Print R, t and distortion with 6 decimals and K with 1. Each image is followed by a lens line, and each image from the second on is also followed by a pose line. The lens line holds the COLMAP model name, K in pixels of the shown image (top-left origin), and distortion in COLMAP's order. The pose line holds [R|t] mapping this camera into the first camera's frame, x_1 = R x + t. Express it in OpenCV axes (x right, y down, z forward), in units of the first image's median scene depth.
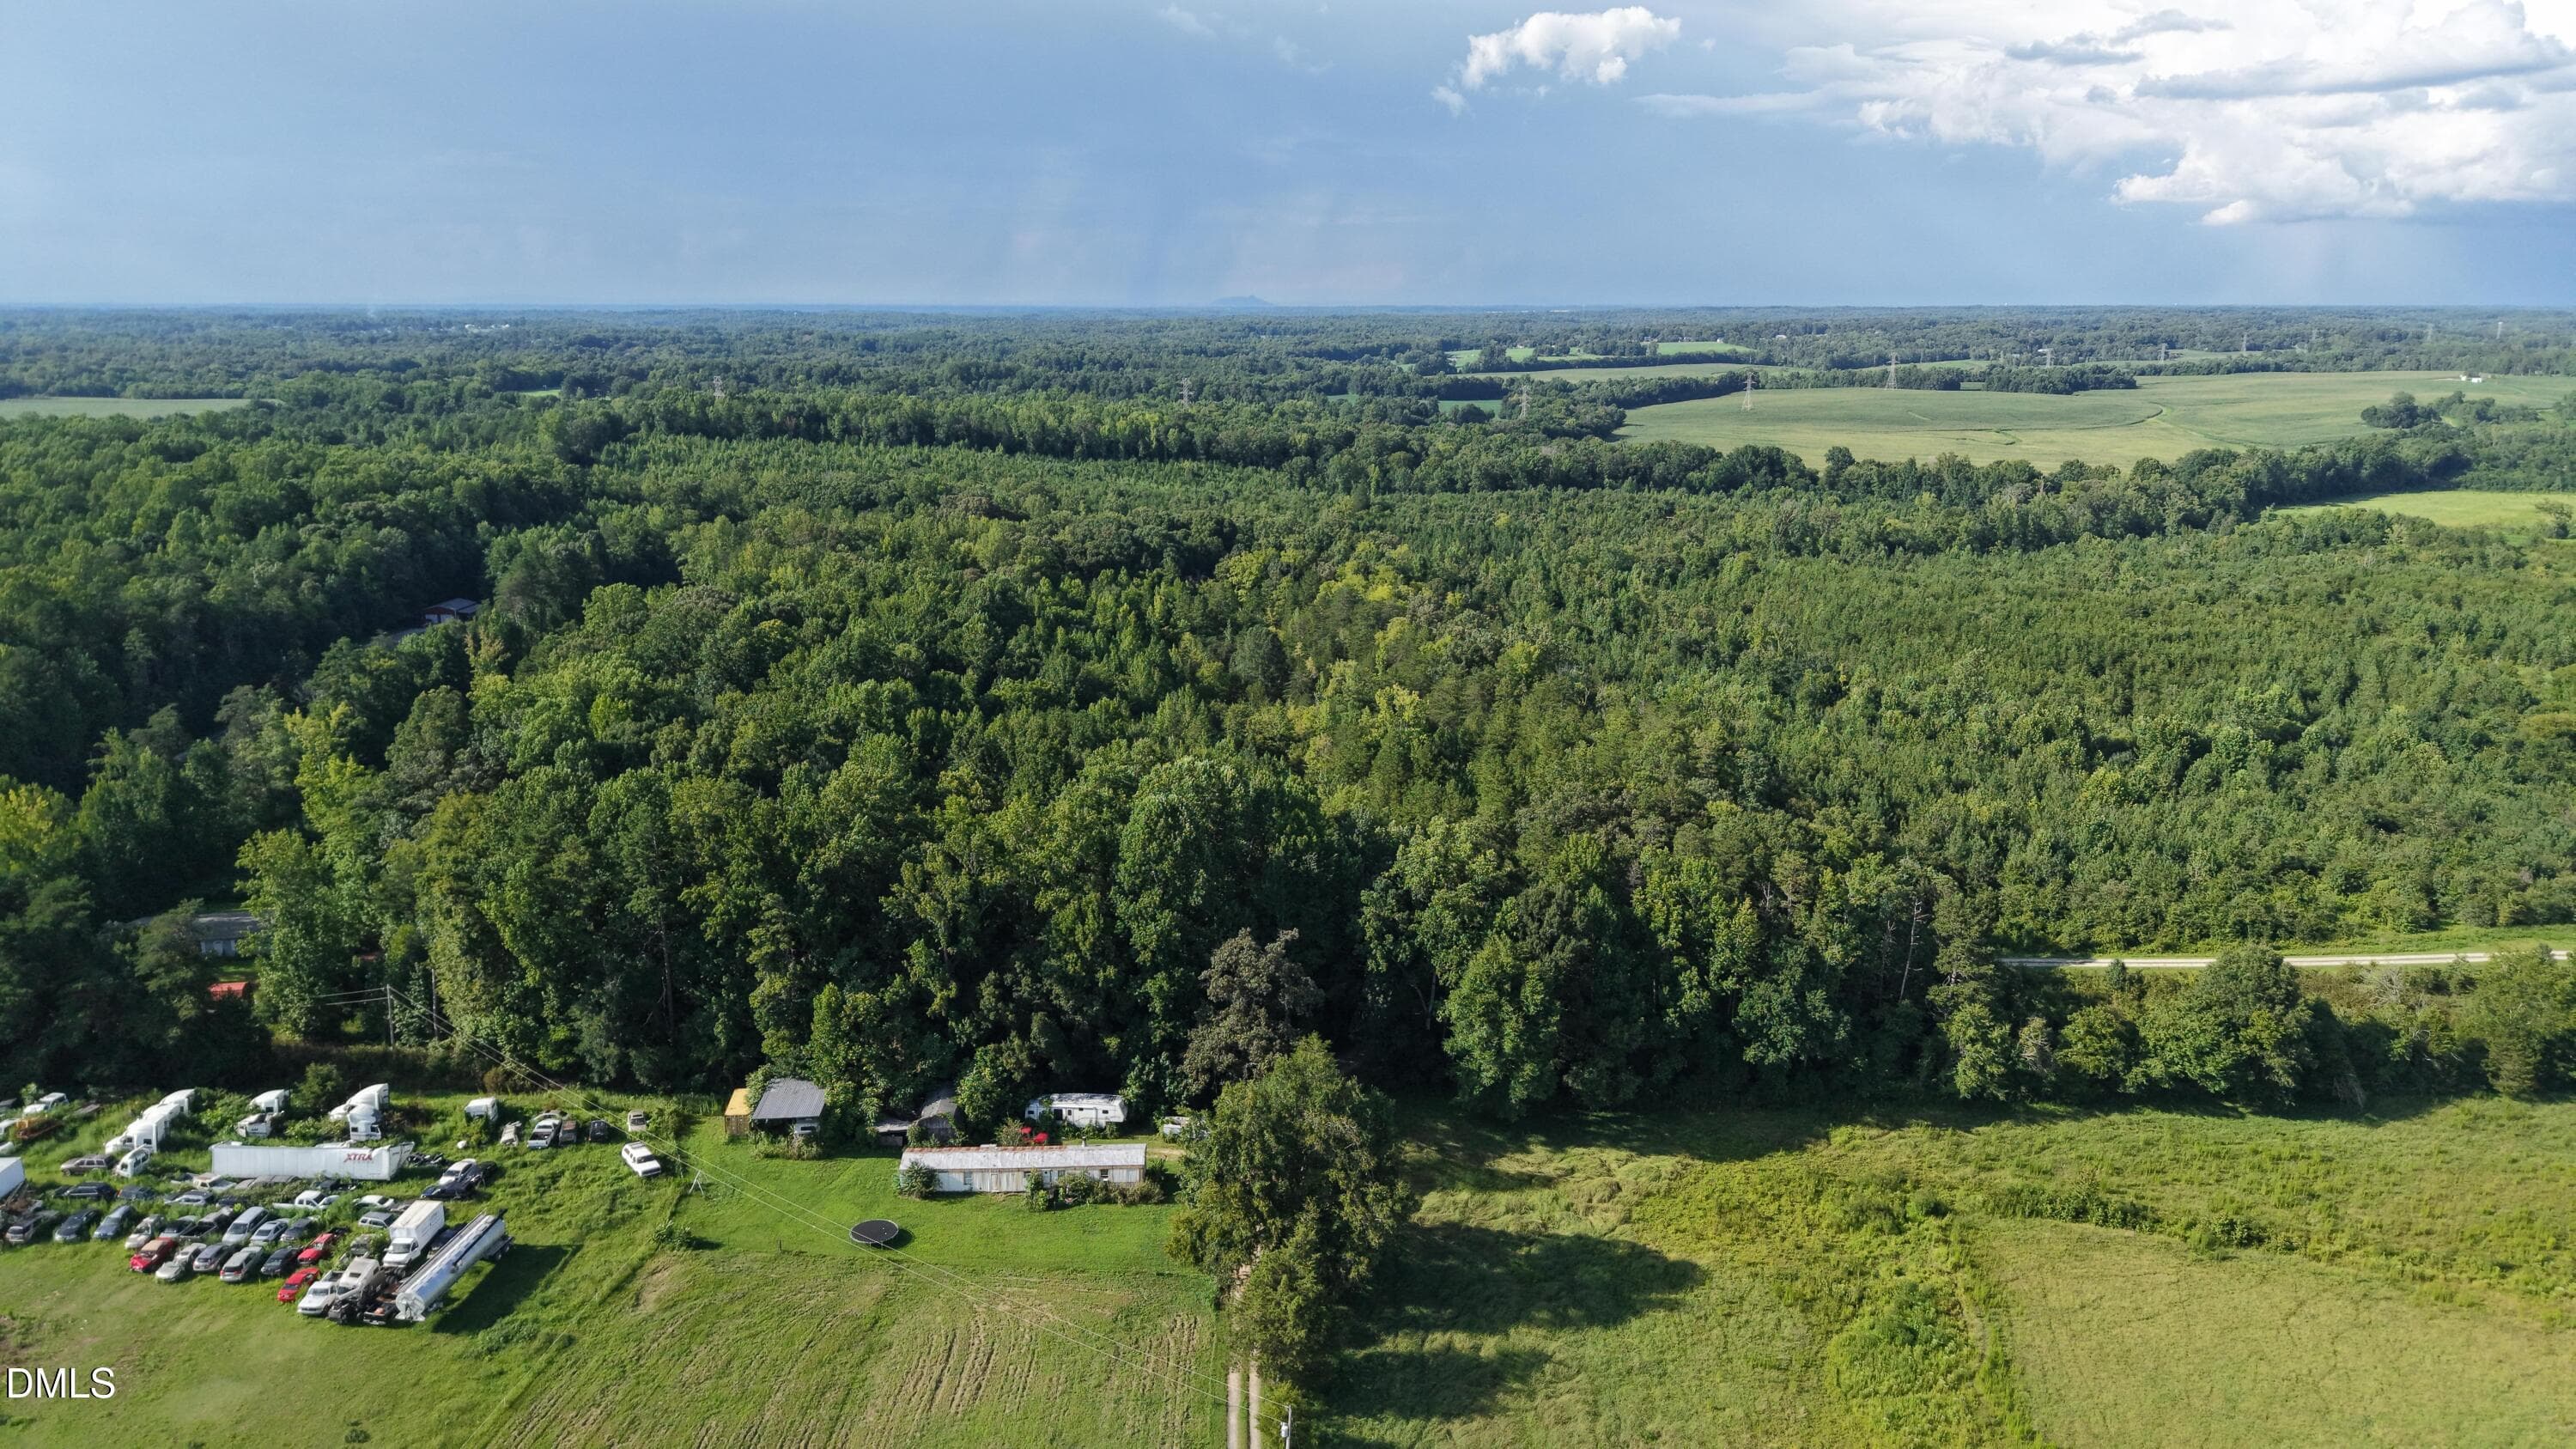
lens RADIAL K [[1715.7, 0, 1293.1], [0, 1715.7, 732.1], [0, 0, 1]] dist [0.010639, -0.021380]
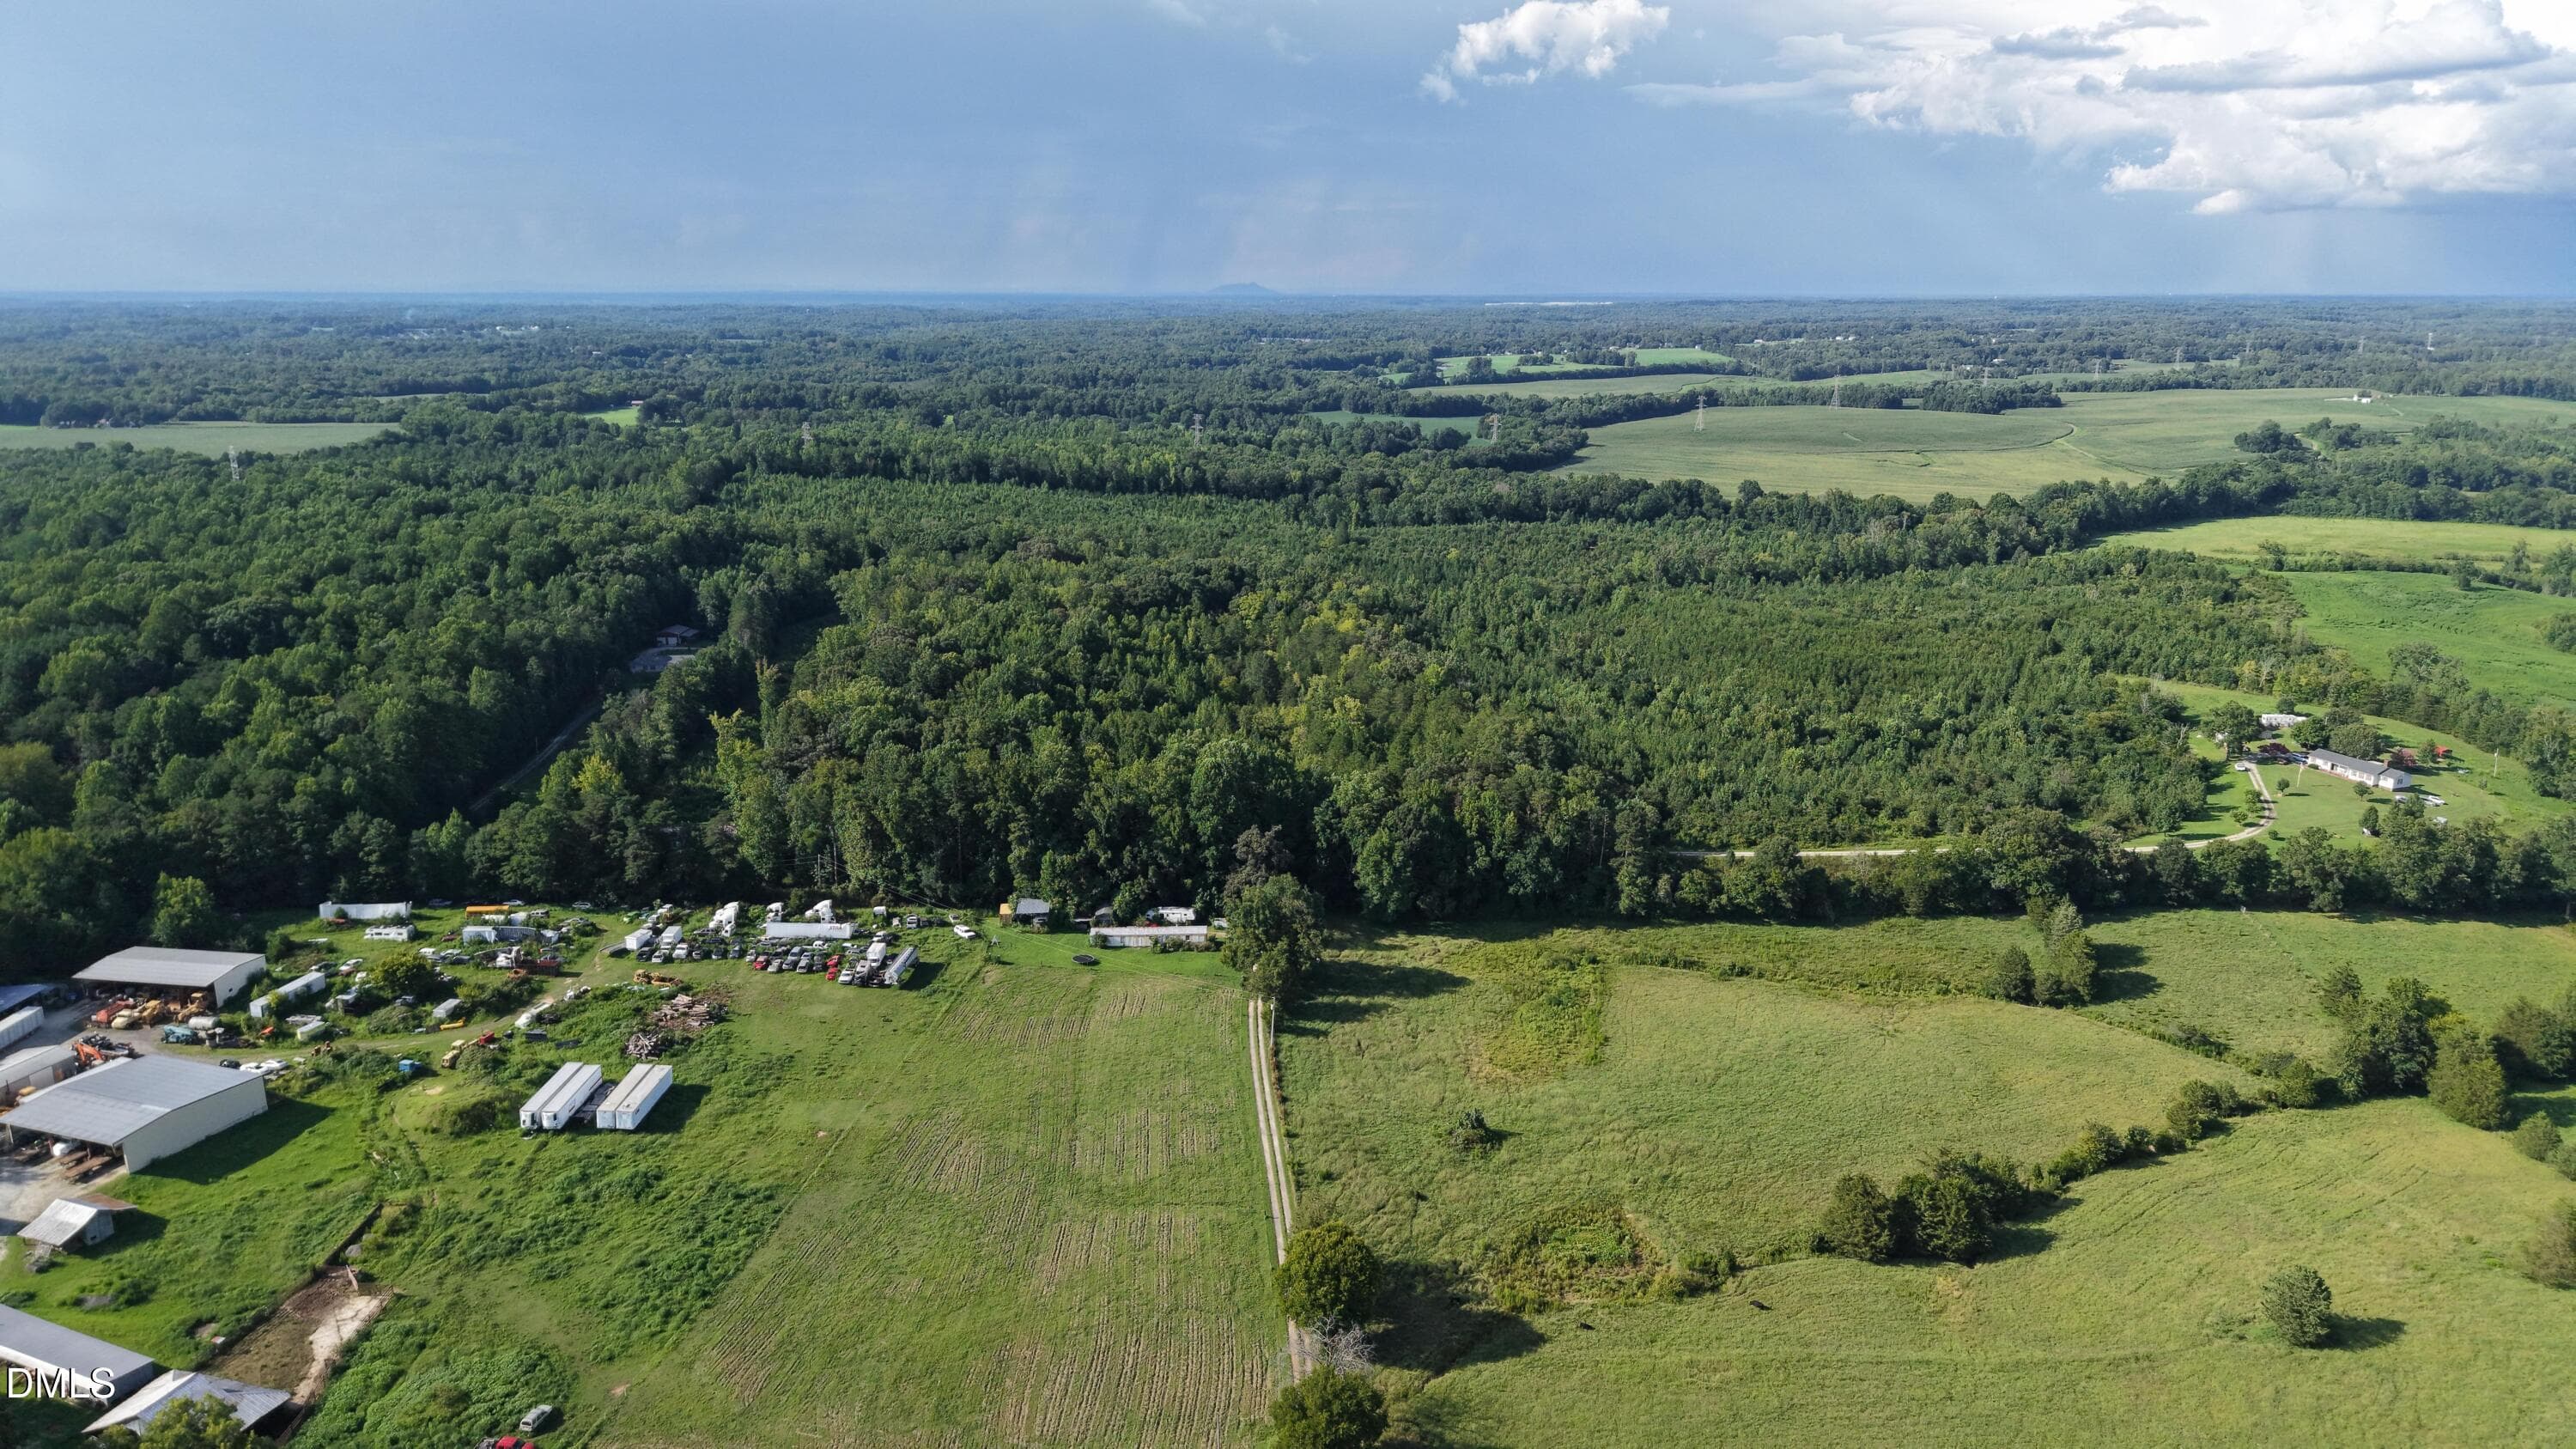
lens RADIAL K [[1715.7, 0, 1288.4], [0, 1715.7, 713.2], [0, 0, 1]] dist [0.010639, -0.021380]
pose [[0.999995, -0.000038, -0.003177, 0.014209], [0.000028, 0.999996, -0.002891, -0.007631], [0.003177, 0.002891, 0.999991, -0.805518]]
